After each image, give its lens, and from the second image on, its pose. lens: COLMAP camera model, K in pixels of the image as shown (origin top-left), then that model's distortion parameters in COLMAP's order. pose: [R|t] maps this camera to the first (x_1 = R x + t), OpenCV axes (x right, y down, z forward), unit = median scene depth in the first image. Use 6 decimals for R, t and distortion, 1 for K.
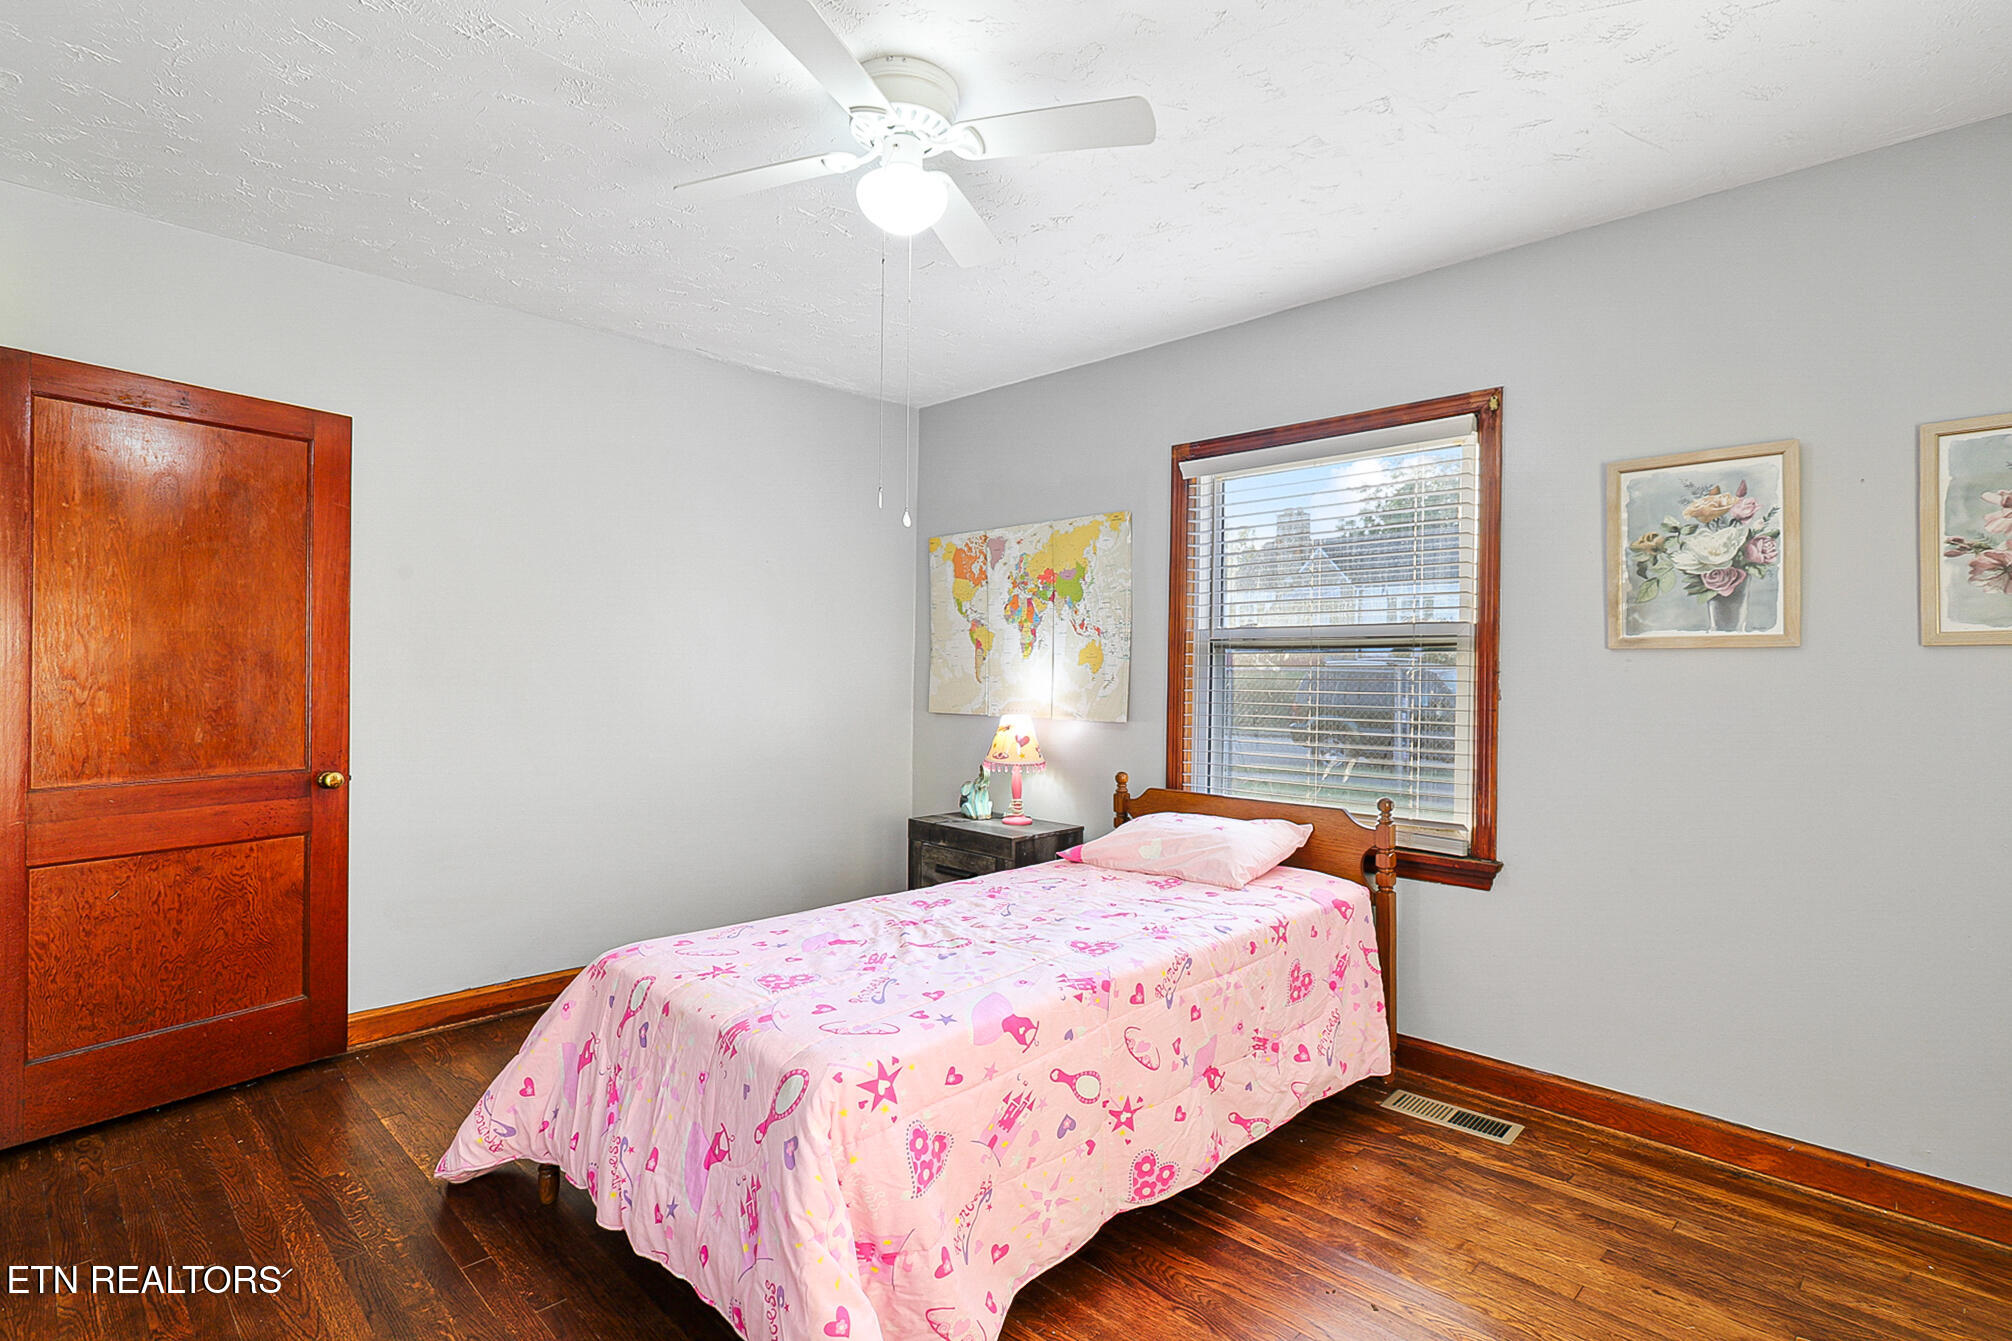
lens RADIAL K [[1015.9, 0, 1034.8], [0, 1015.9, 664.7], [0, 0, 1]] dist [-0.001161, -0.000007]
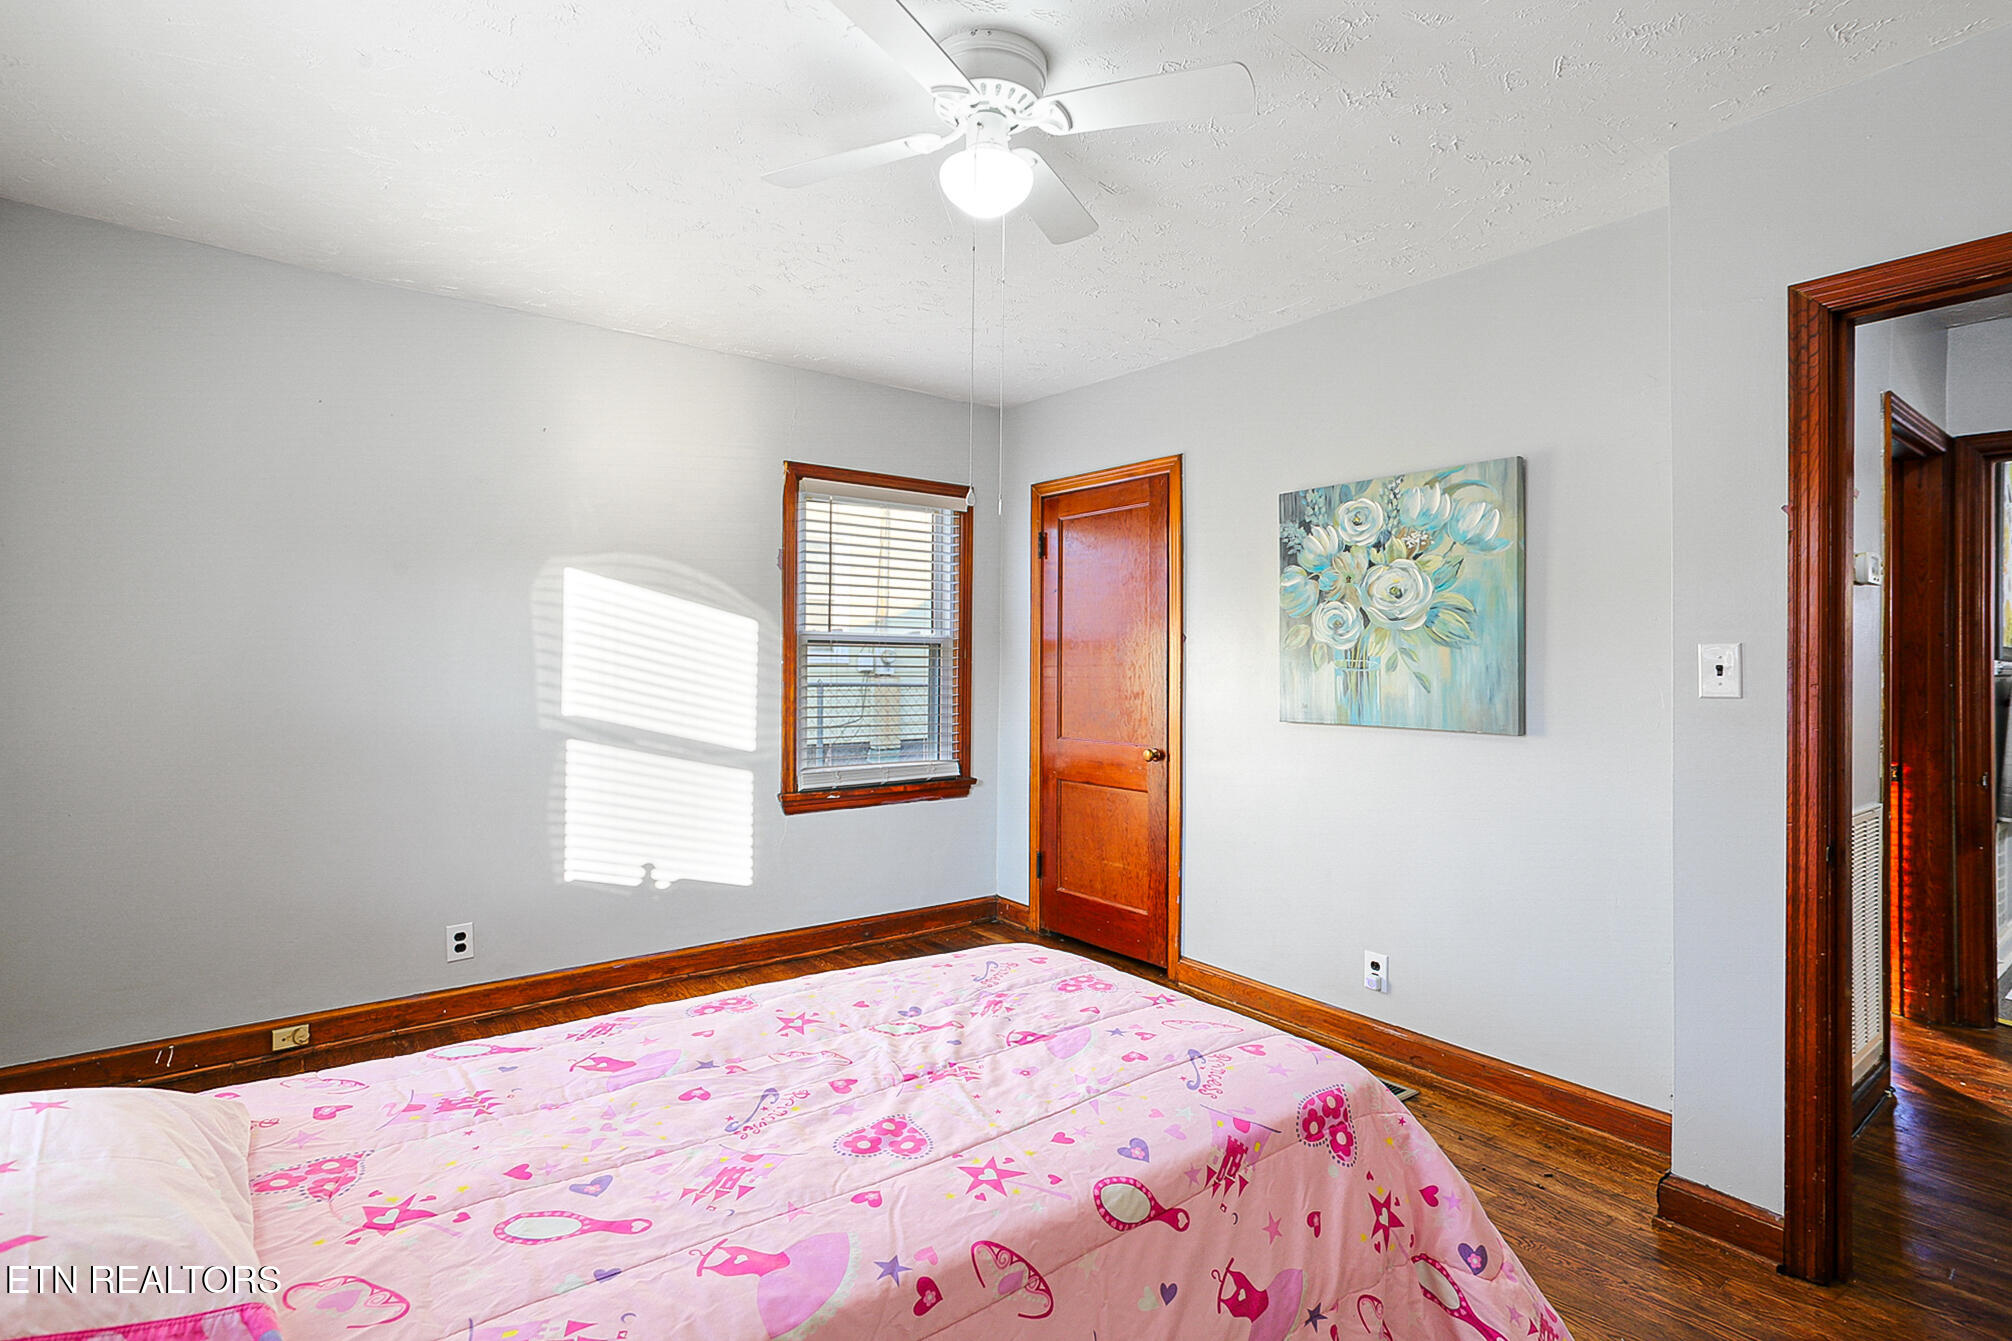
lens RADIAL K [[973.8, 0, 1016.5], [0, 973.8, 651.9], [0, 0, 1]] dist [0.002399, 0.000587]
pose [[-0.991232, -0.020517, 0.130530, -0.251606], [-0.021174, 0.999769, -0.003646, -0.006395], [-0.130425, -0.006378, -0.991438, 1.653791]]
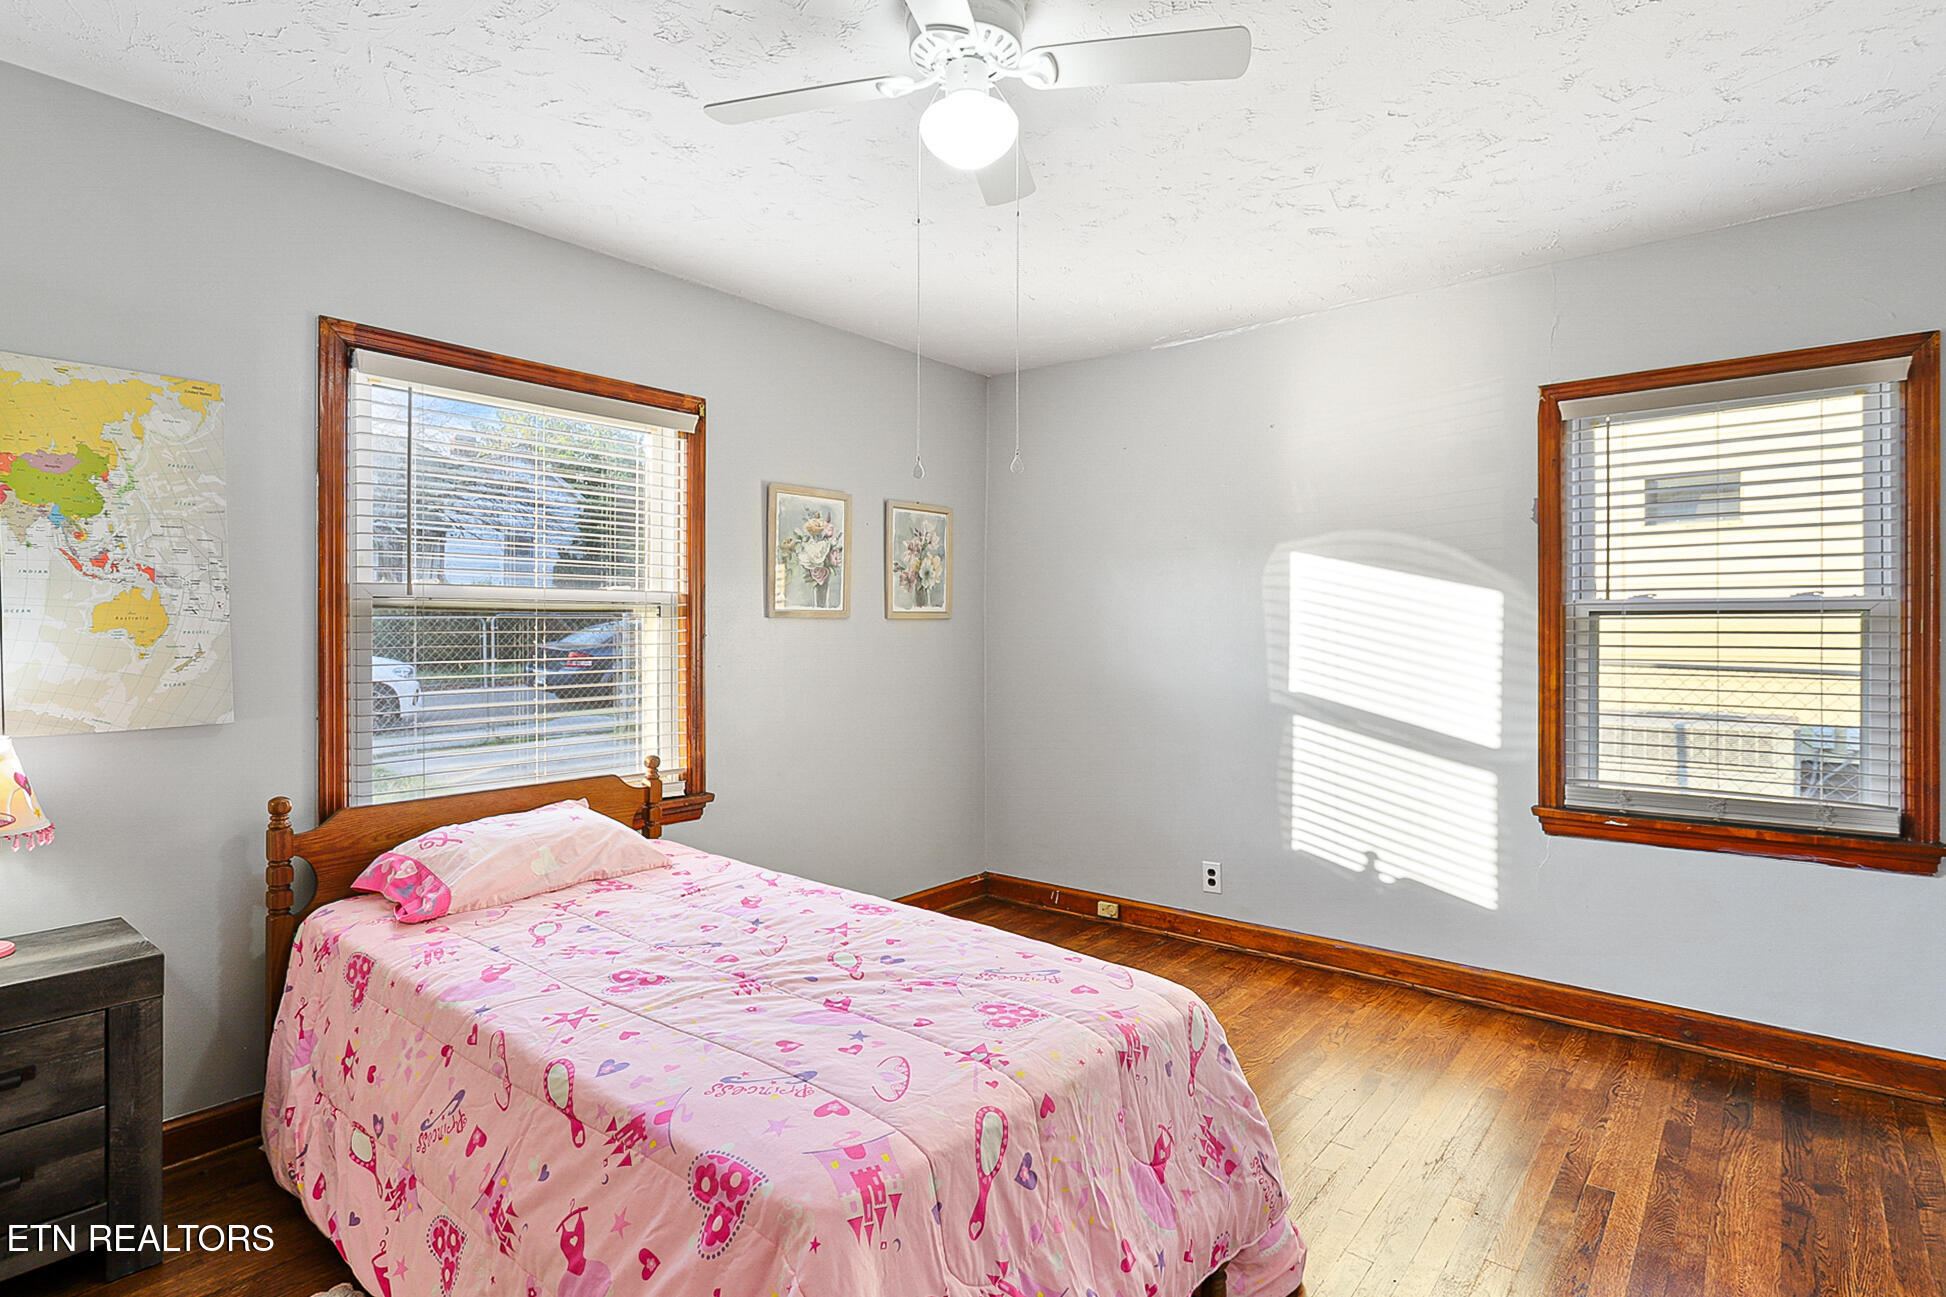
lens RADIAL K [[982.6, 0, 1000.8], [0, 982.6, 642.9], [0, 0, 1]] dist [-0.001161, -0.000007]
pose [[-0.105734, -0.018964, 0.994214, -0.883442], [-0.002101, 0.999820, 0.018848, -0.008059], [-0.994392, -0.000096, -0.105755, 0.924599]]
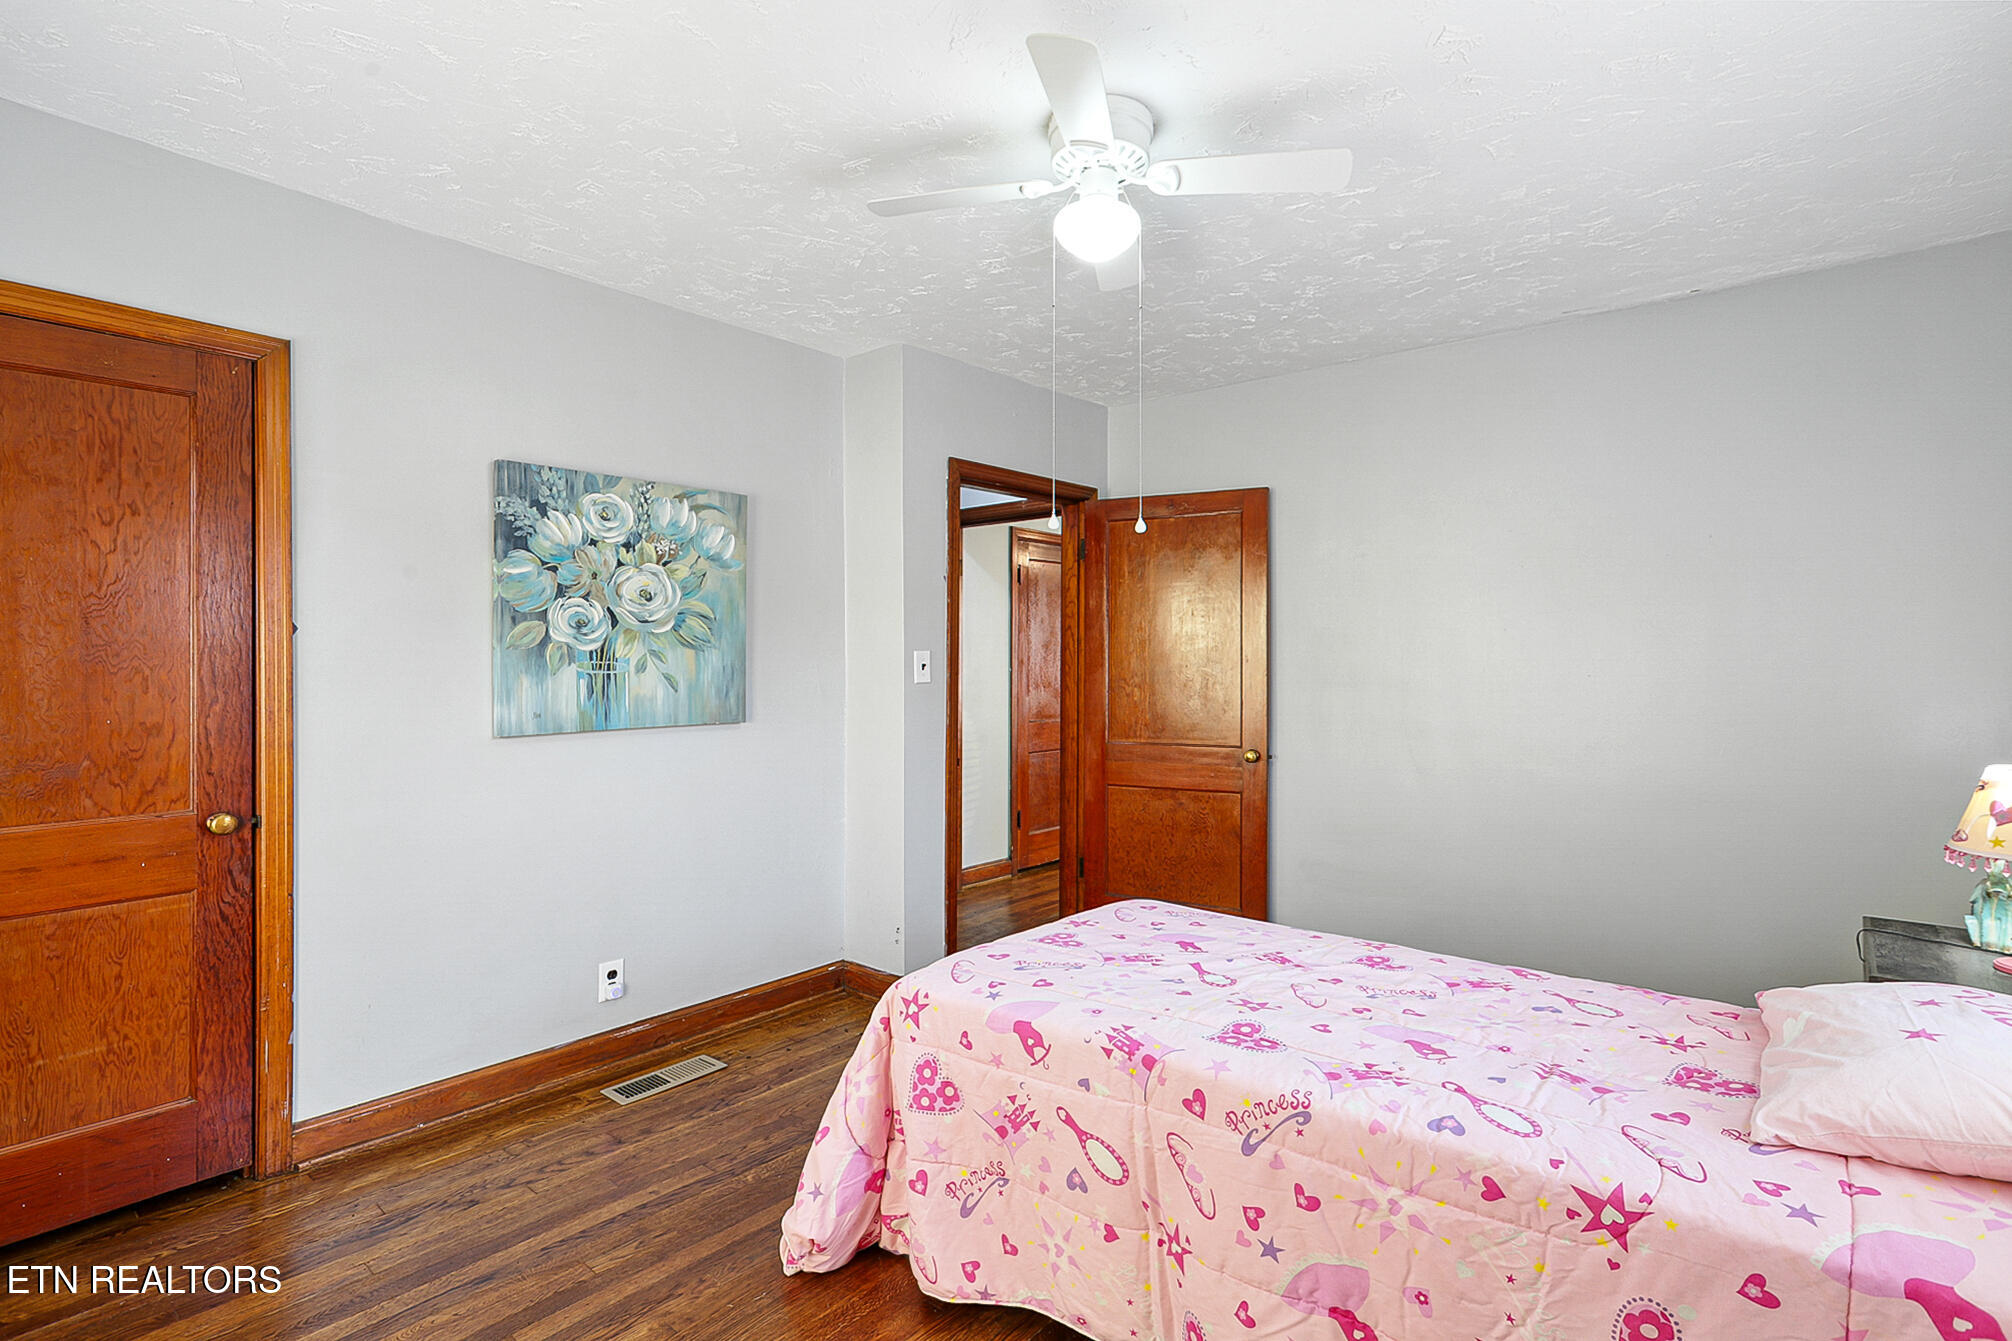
lens RADIAL K [[983.4, 0, 1004.0], [0, 983.4, 658.2], [0, 0, 1]] dist [0.000721, 0.000119]
pose [[0.060759, -0.016035, -0.998024, 0.749895], [-0.001273, 0.999869, -0.016142, 0.004864], [0.998152, 0.002251, 0.060730, 0.733385]]
